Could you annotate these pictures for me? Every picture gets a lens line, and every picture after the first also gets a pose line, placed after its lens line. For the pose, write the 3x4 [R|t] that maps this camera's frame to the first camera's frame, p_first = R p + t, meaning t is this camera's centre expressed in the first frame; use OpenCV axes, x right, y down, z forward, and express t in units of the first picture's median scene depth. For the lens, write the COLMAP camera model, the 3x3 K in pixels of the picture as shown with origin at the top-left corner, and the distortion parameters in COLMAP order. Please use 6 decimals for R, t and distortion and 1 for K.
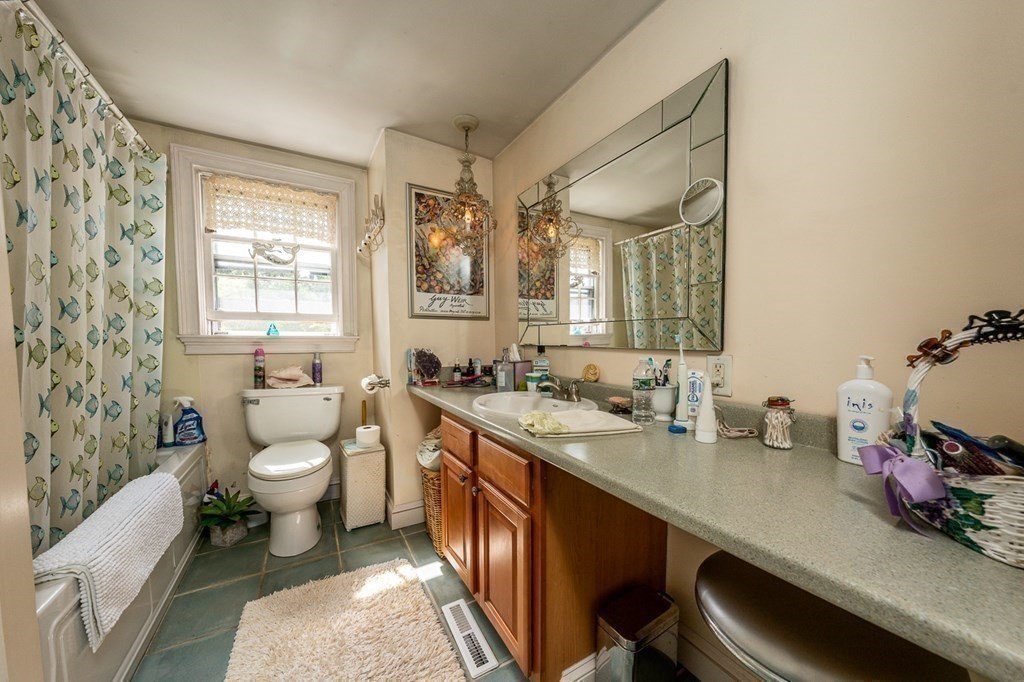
lens RADIAL K [[360.8, 0, 512.8], [0, 360.8, 360.0], [0, 0, 1]] dist [-0.000456, 0.000193]
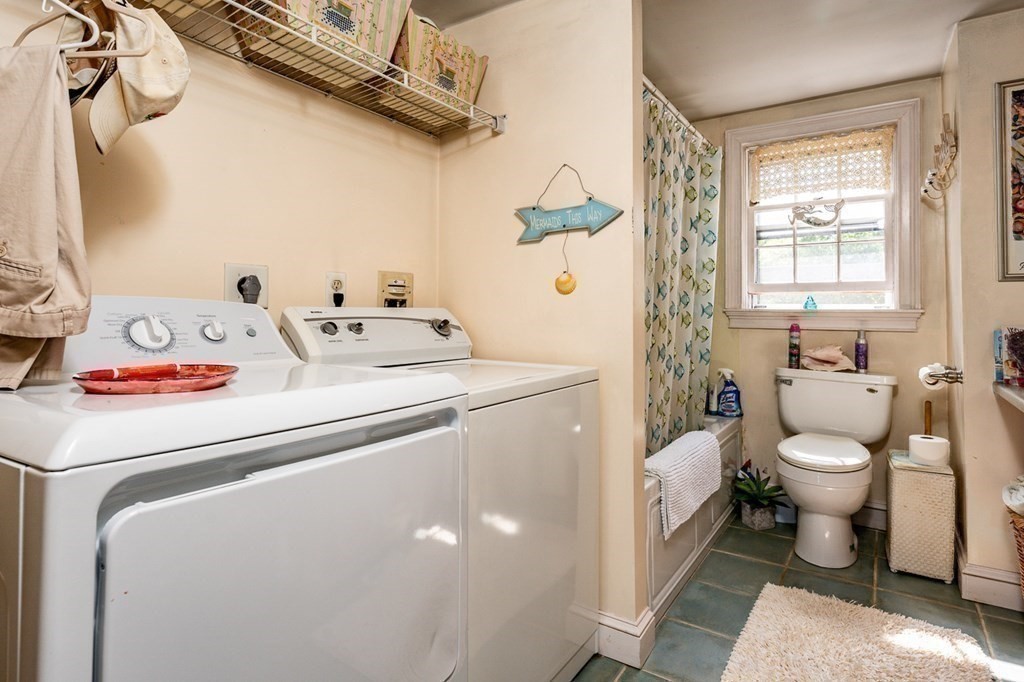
lens RADIAL K [[548.7, 0, 513.6], [0, 548.7, 302.2], [0, 0, 1]] dist [-0.006184, -0.001790]
pose [[0.437805, -0.015616, -0.898934, 0.220611], [-0.056715, 0.997378, -0.044948, 0.016864], [0.897279, 0.070662, 0.435772, -0.229244]]
